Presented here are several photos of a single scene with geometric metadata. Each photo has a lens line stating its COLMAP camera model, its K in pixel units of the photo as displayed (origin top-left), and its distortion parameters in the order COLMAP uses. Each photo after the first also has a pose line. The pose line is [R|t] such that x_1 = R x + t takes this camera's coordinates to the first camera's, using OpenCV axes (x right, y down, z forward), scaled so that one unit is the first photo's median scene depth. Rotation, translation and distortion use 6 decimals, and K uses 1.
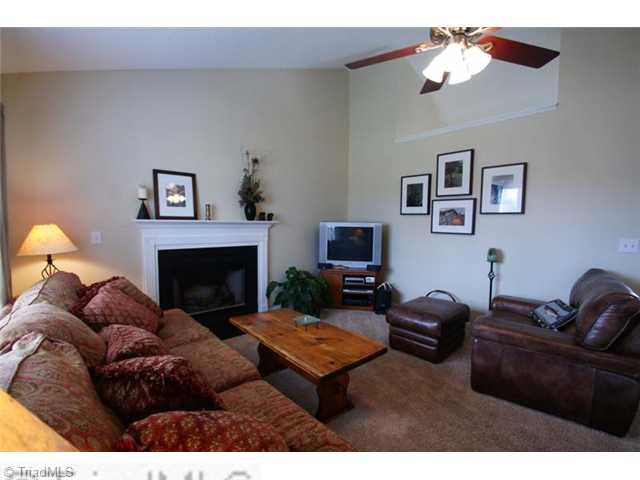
lens RADIAL K [[289.9, 0, 320.0], [0, 289.9, 240.0], [0, 0, 1]] dist [0.001070, 0.000100]
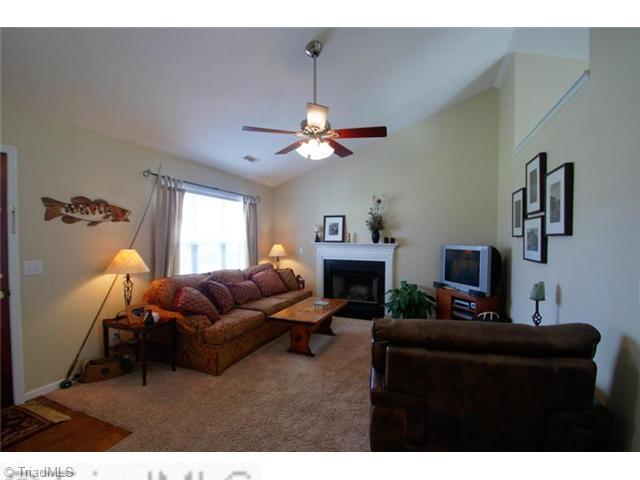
lens RADIAL K [[289.9, 0, 320.0], [0, 289.9, 240.0], [0, 0, 1]] dist [0.001070, 0.000100]
pose [[0.433095, -0.005407, -0.901332, 0.911497], [-0.058895, 0.997675, -0.034285, -0.017747], [0.899422, 0.067932, 0.431769, 0.142620]]
